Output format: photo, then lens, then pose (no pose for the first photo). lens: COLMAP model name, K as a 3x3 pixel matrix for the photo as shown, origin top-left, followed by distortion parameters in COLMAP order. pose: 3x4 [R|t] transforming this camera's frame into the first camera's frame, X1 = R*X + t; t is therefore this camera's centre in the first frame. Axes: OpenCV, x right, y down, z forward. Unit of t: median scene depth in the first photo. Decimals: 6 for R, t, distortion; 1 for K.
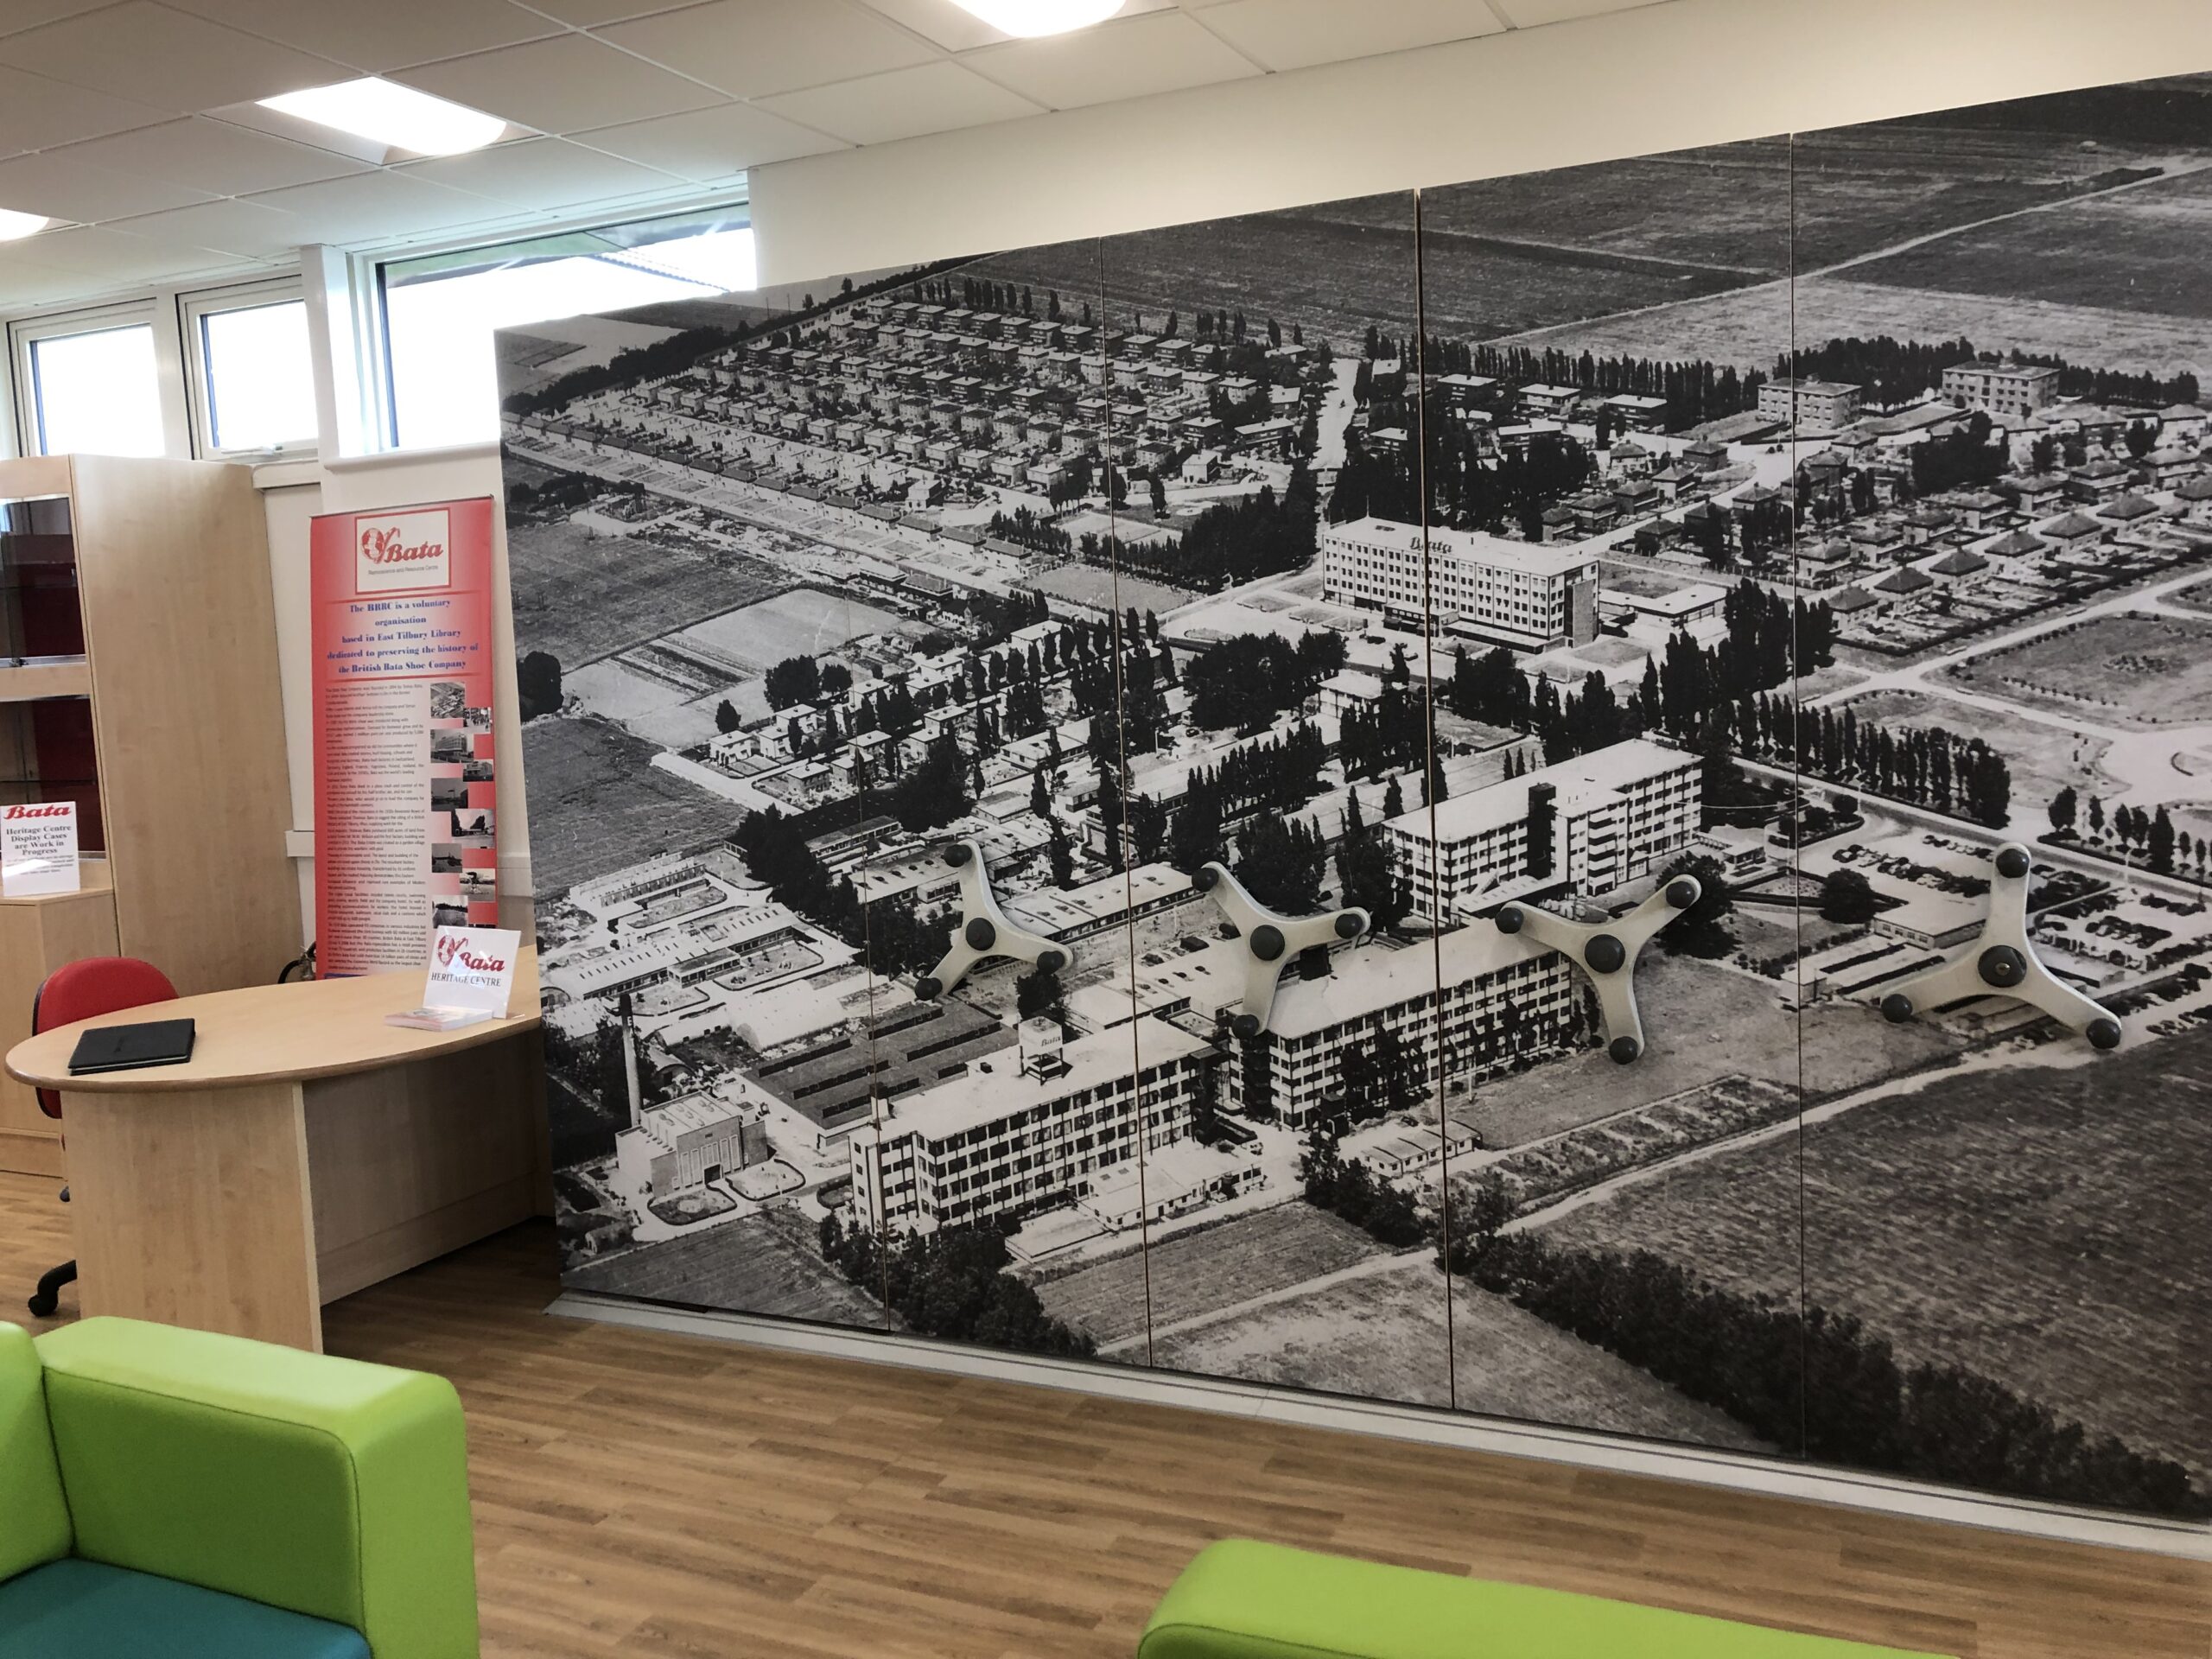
lens RADIAL K [[1969.6, 0, 1097.1], [0, 1969.6, 833.1], [0, 0, 1]] dist [0.037230, -0.011309]
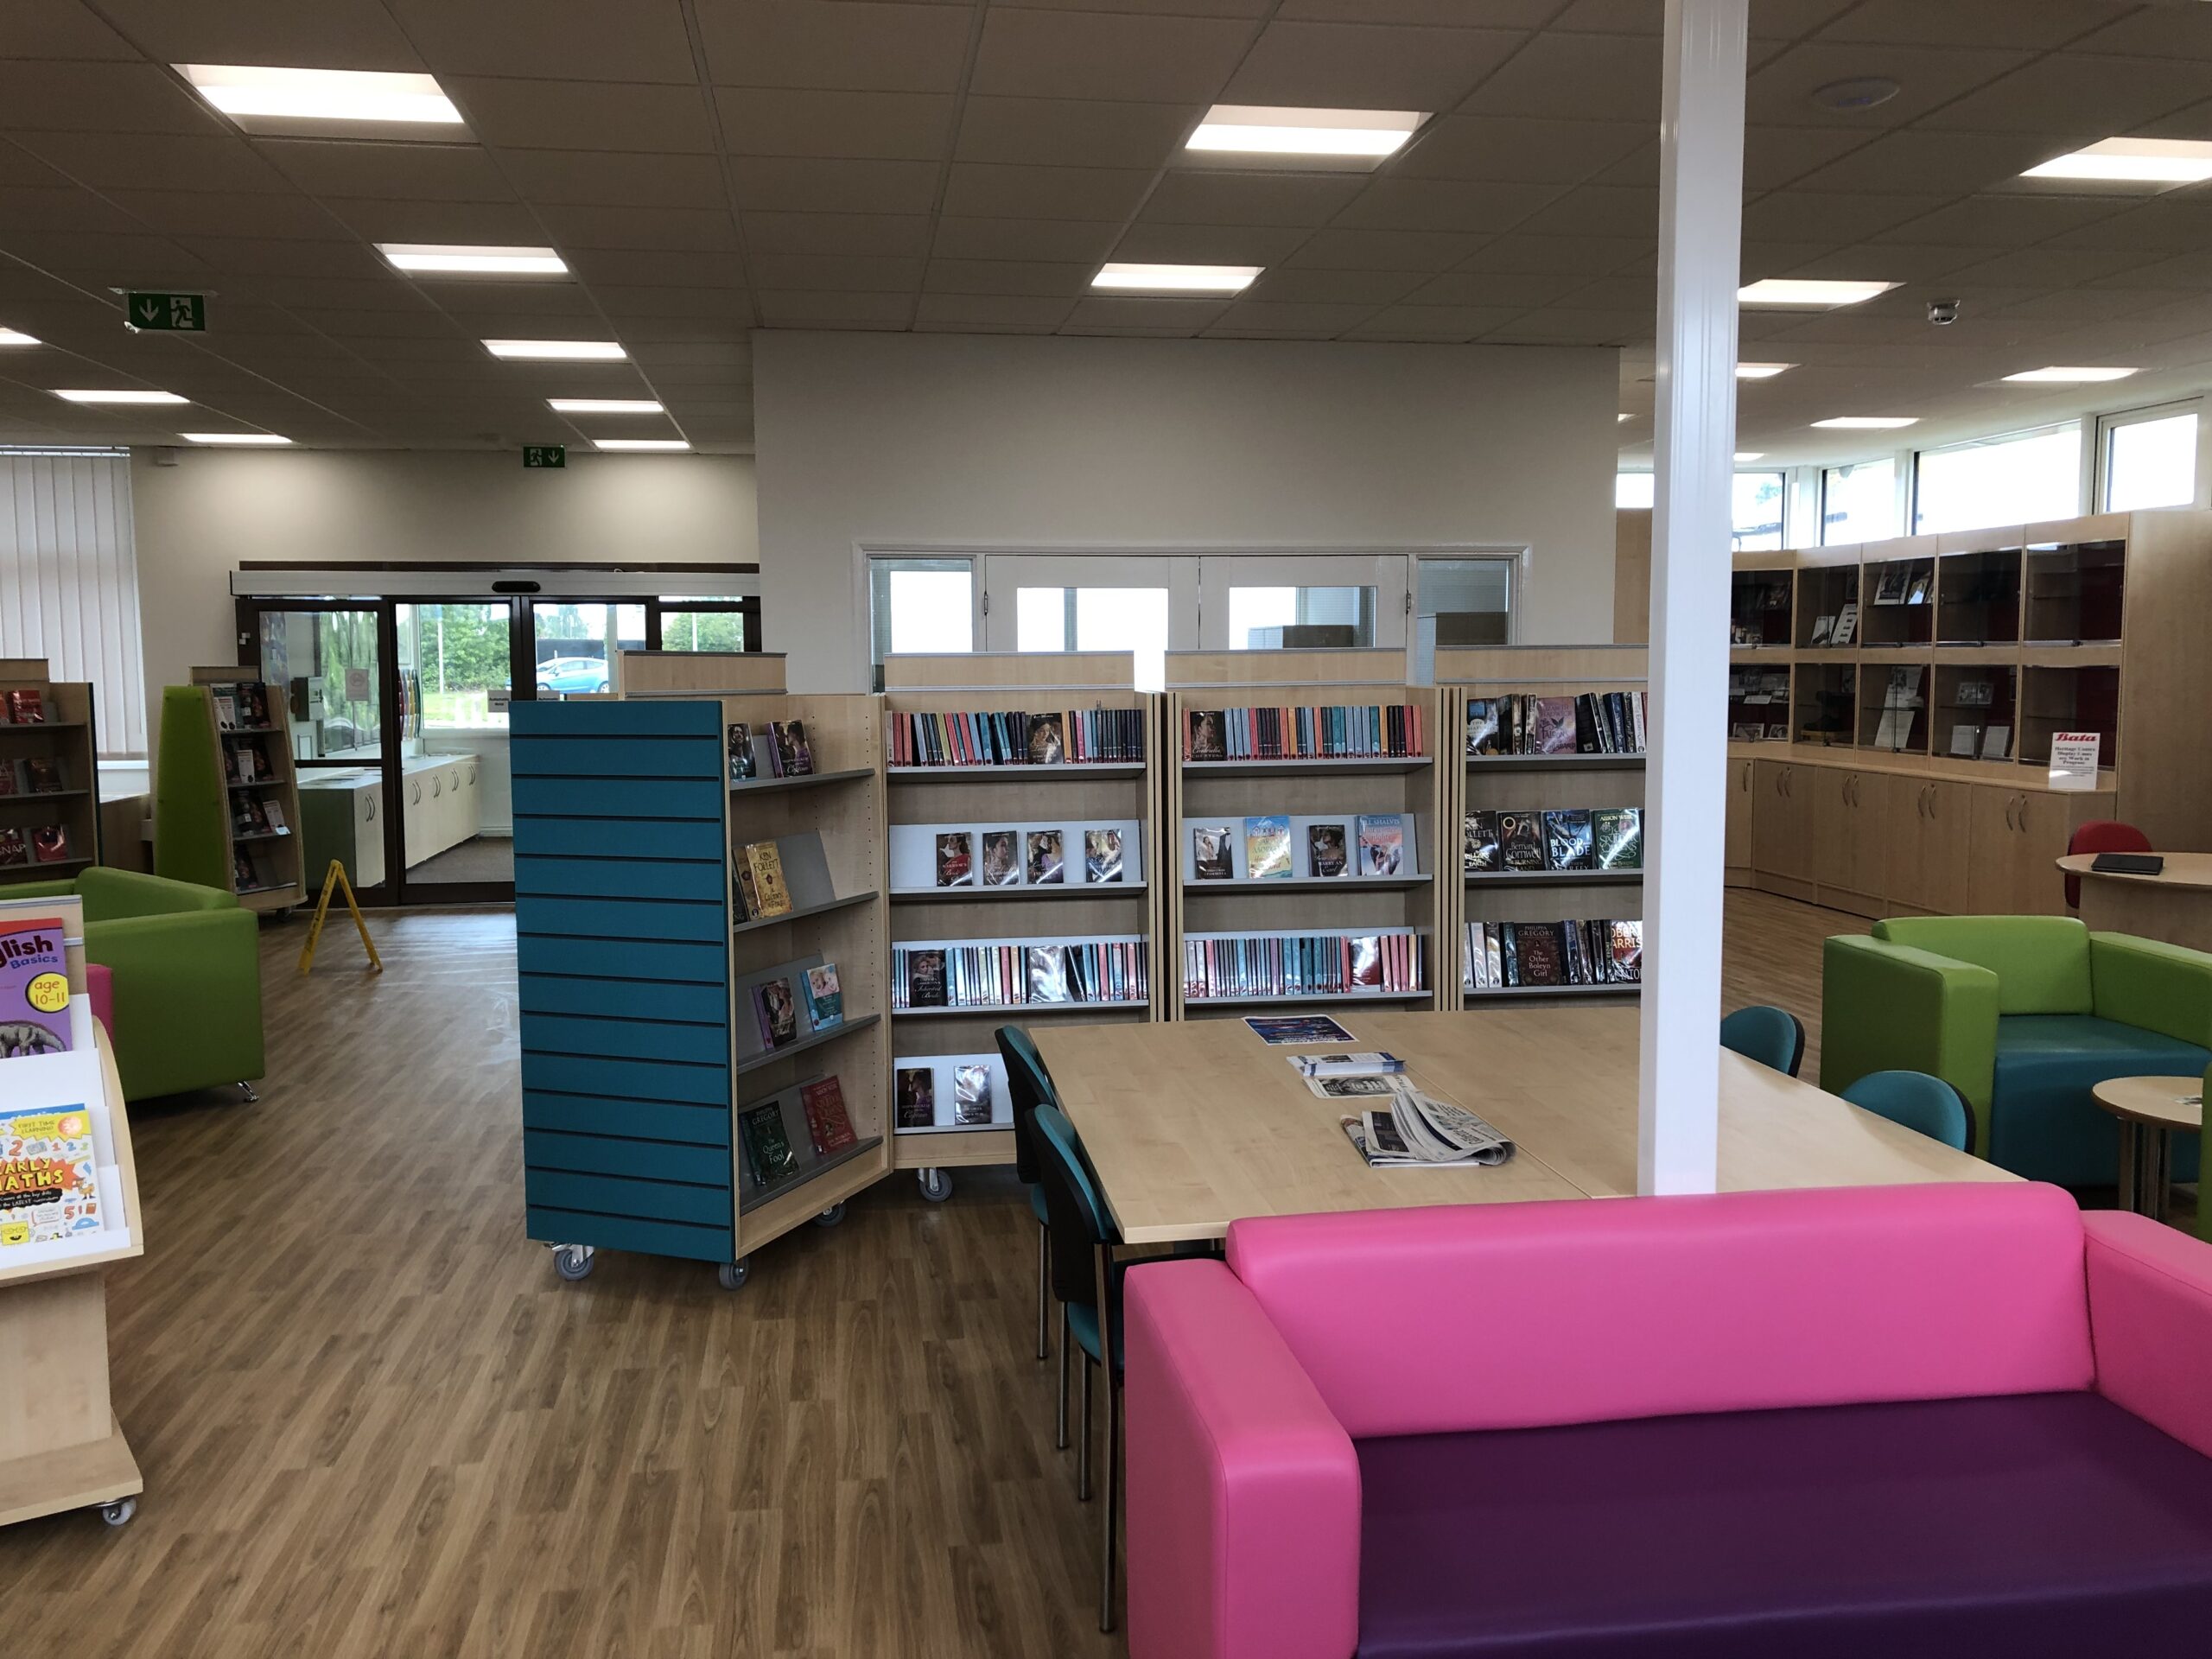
lens RADIAL K [[1779.2, 0, 1106.8], [0, 1779.2, 806.1], [0, 0, 1]] dist [0.007832, -0.009794]
pose [[0.564270, 0.114694, -0.817584, 0.204411], [-0.101687, 0.992418, 0.069039, 0.024218], [0.819304, 0.044181, 0.571655, -0.453422]]
